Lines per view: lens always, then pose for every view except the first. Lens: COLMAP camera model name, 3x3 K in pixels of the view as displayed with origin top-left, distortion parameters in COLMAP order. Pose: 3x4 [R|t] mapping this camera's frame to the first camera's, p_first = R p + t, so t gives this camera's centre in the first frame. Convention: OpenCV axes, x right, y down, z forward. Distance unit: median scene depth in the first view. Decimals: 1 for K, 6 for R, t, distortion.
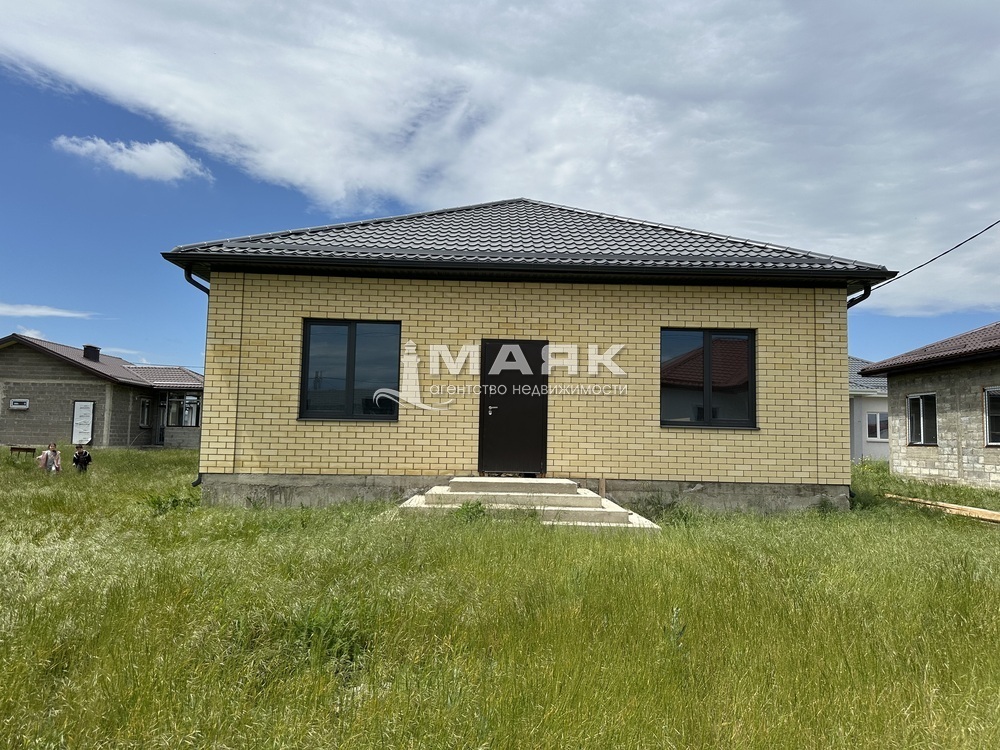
lens RADIAL K [[786.5, 0, 500.0], [0, 786.5, 375.0], [0, 0, 1]] dist [0.004272, -0.000888]
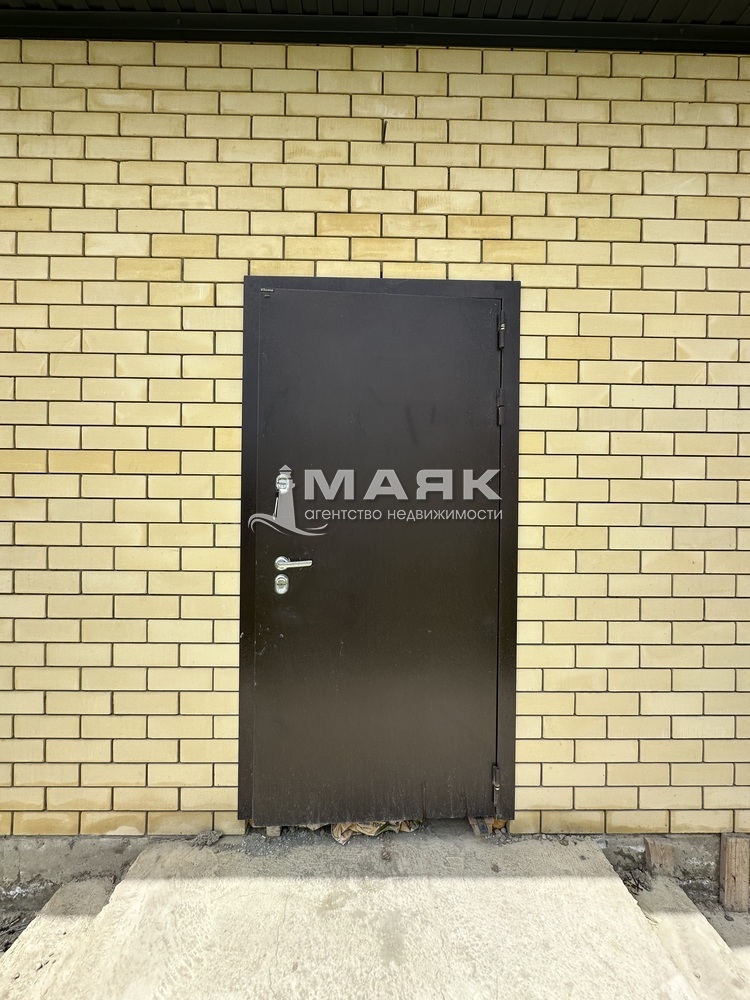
lens RADIAL K [[401.6, 0, 375.0], [0, 401.6, 500.0], [0, 0, 1]] dist [0.001707, 0.000142]
pose [[0.999679, -0.011866, -0.022403, 0.018672], [0.011238, 0.999545, -0.027980, 0.026840], [0.022725, 0.027719, 0.999357, 0.872026]]
